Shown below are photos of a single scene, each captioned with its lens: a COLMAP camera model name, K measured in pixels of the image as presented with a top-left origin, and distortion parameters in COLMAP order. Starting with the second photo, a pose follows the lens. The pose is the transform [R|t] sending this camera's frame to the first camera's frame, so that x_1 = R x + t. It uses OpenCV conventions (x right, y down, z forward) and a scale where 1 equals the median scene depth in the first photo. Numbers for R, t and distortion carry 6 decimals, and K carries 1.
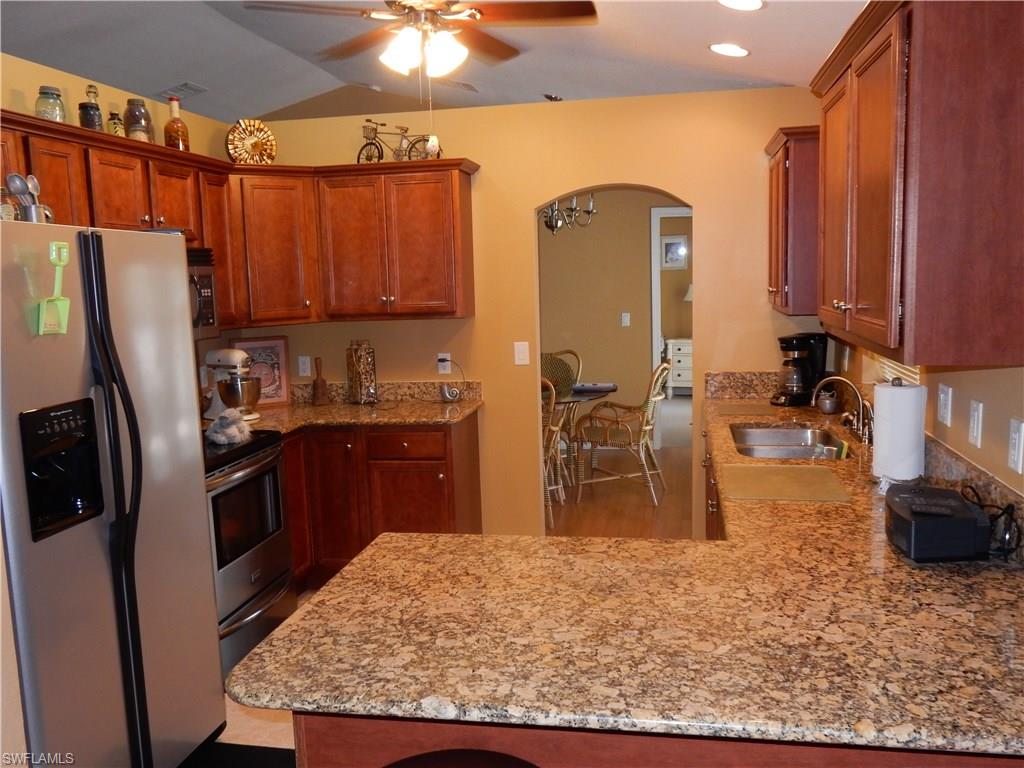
lens RADIAL K [[896.9, 0, 520.7], [0, 896.9, 381.4], [0, 0, 1]] dist [0.017791, -0.022873]
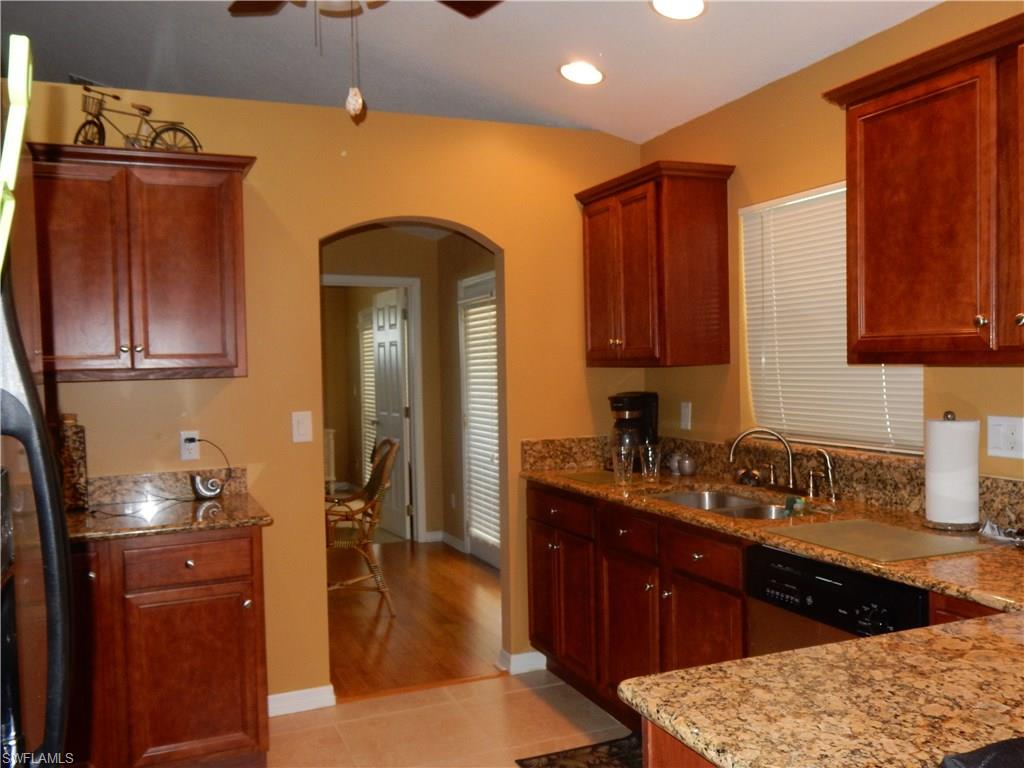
lens RADIAL K [[896.9, 0, 509.2], [0, 896.9, 389.6], [0, 0, 1]] dist [0.017791, -0.022873]
pose [[0.842462, -0.005267, 0.538730, -0.271508], [0.063117, 0.994031, -0.088983, 0.016781], [-0.535046, 0.108967, 0.837766, 0.285526]]
